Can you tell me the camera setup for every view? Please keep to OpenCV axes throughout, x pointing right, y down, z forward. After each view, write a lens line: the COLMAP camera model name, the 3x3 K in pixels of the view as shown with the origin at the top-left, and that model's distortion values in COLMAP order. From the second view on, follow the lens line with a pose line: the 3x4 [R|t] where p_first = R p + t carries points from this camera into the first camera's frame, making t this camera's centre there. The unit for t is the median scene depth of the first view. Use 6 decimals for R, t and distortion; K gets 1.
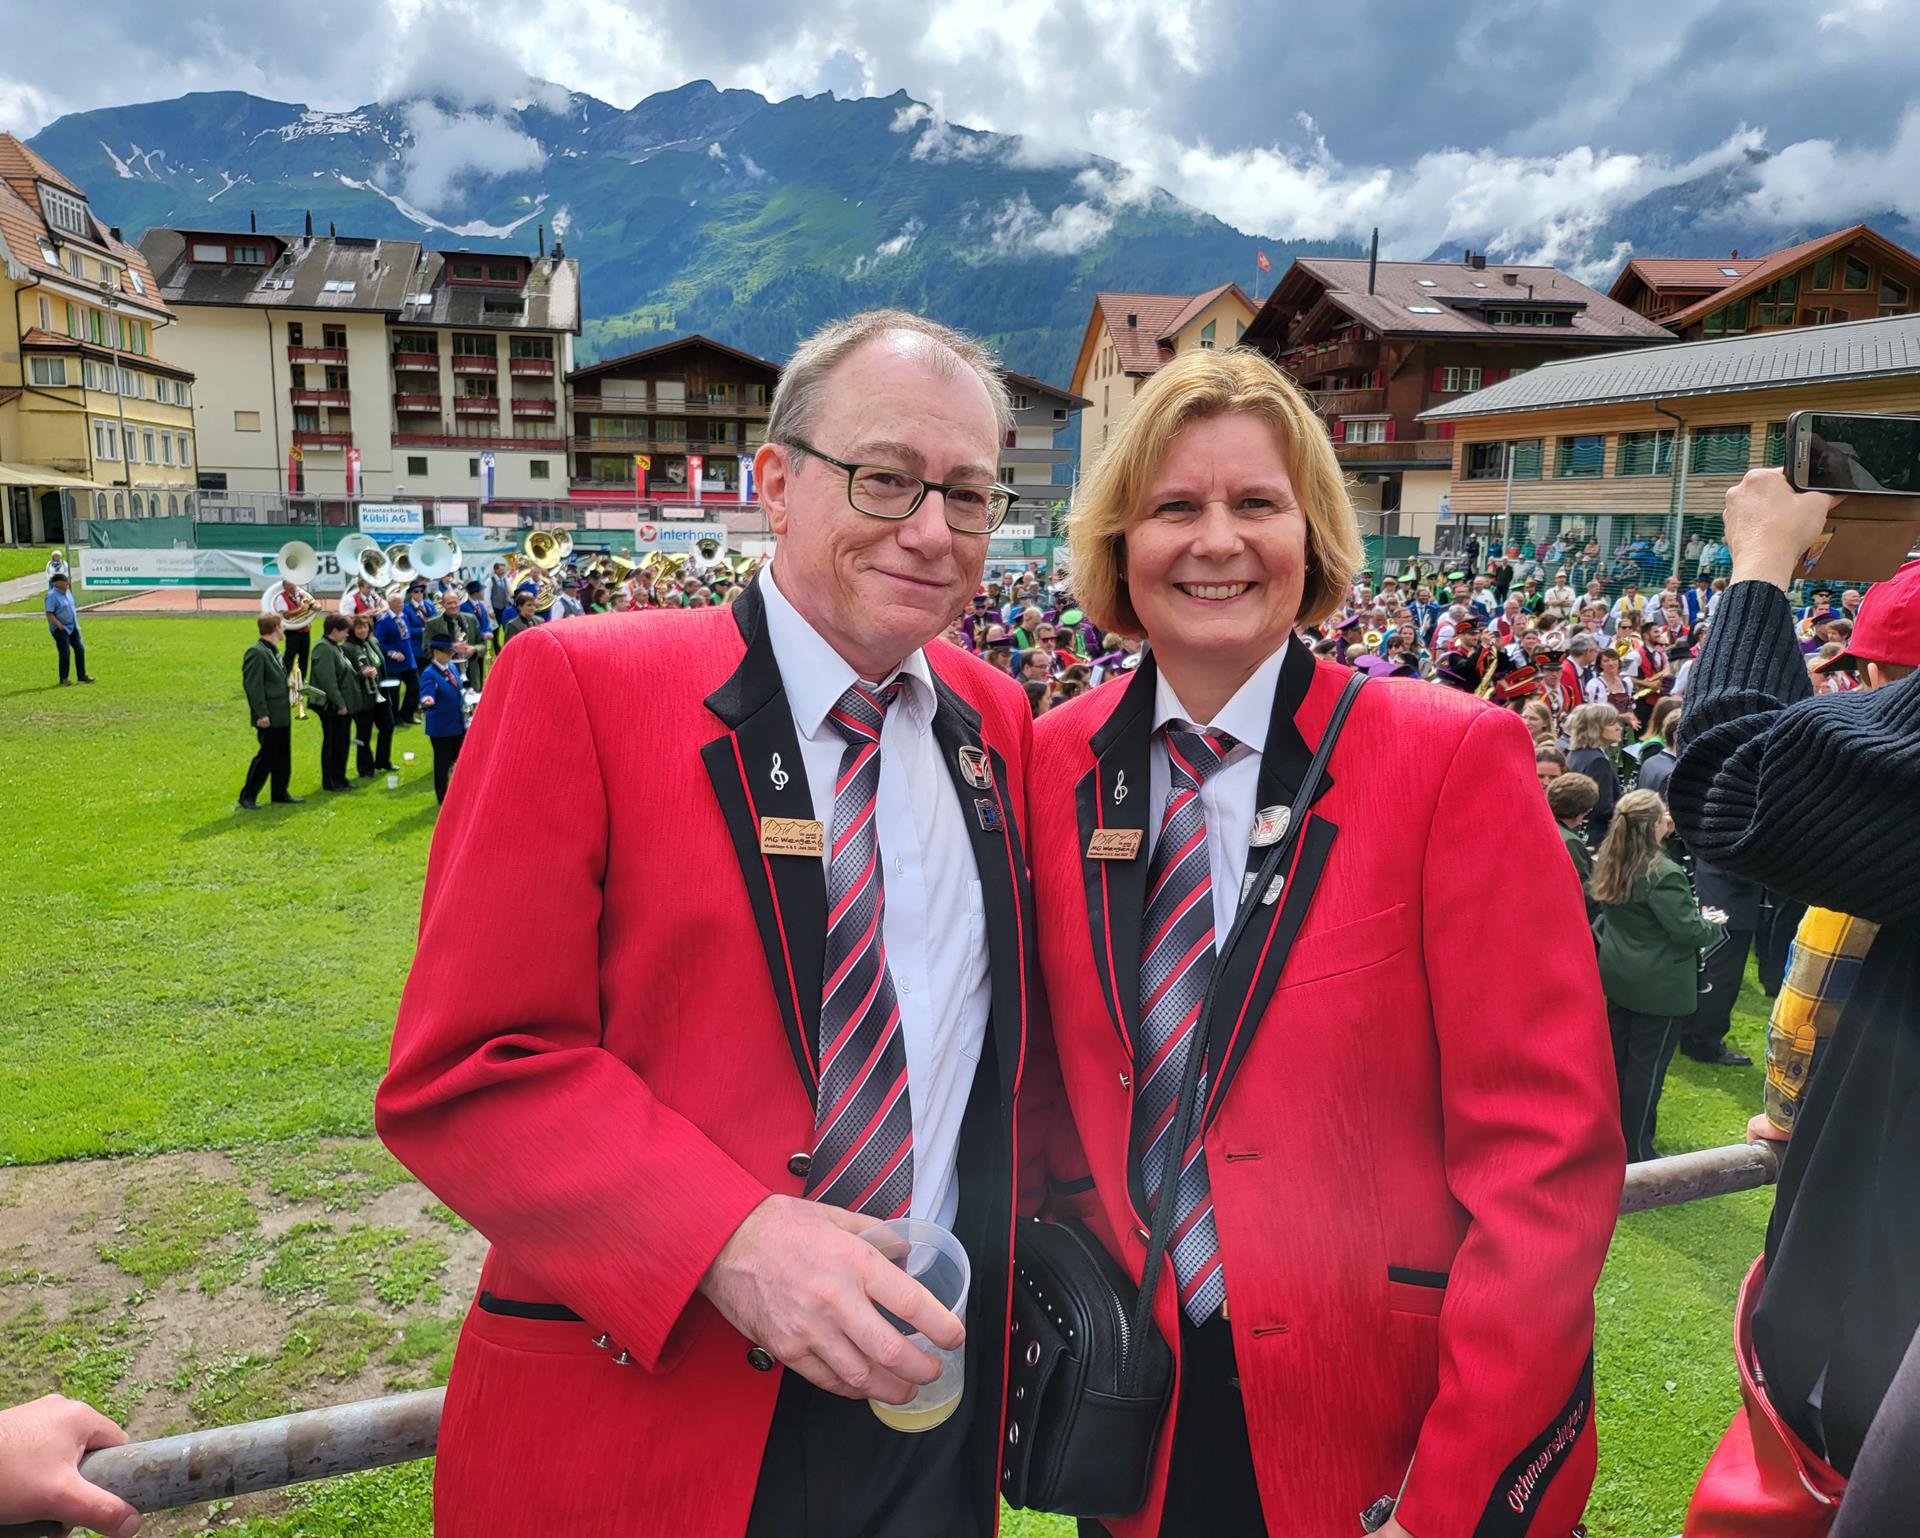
lens RADIAL K [[1436.2, 0, 954.2], [0, 1436.2, 764.3], [0, 0, 1]] dist [0.044517, -0.047450]
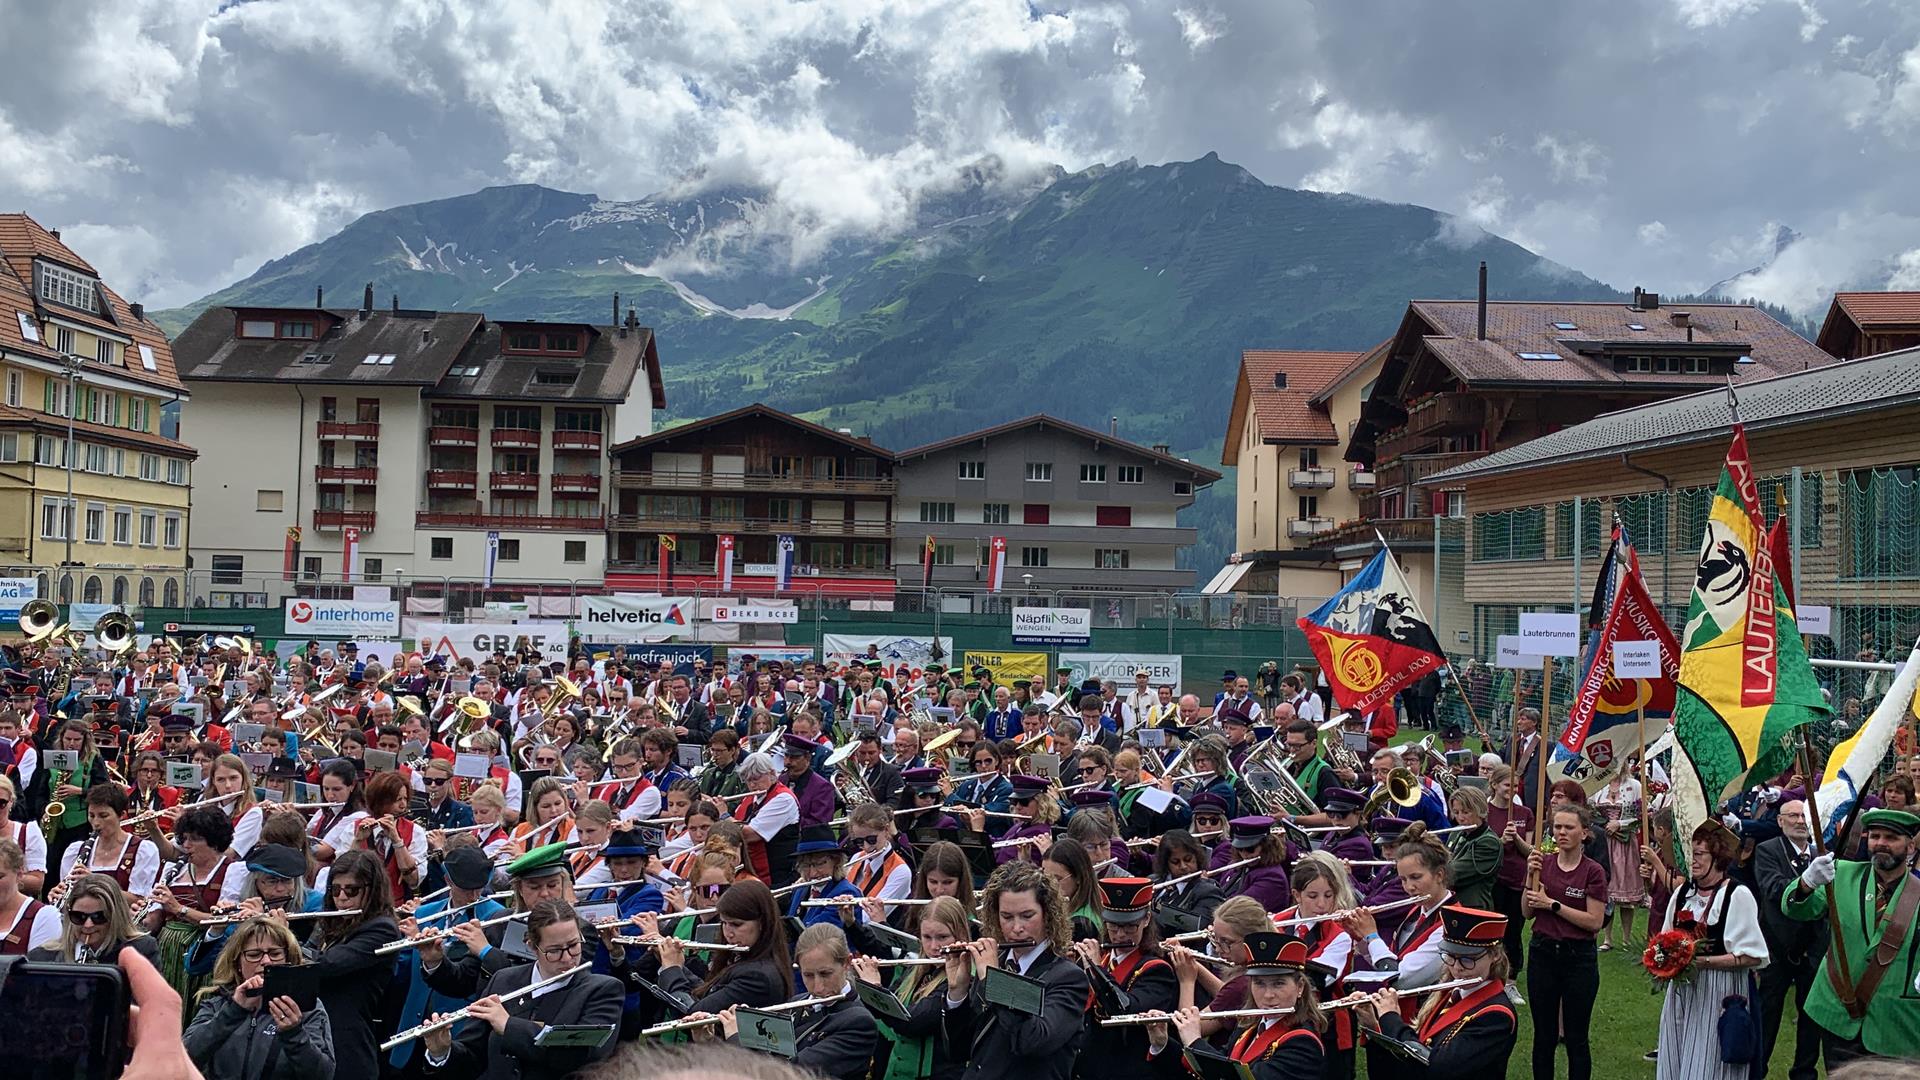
lens RADIAL K [[1684.4, 0, 947.6], [0, 1684.4, 551.4], [0, 0, 1]] dist [0.043552, -0.071856]
pose [[0.982271, 0.002475, -0.187453, 0.137822], [-0.040997, 0.978547, -0.201906, -0.004927], [0.182931, 0.206011, 0.961299, 0.047898]]
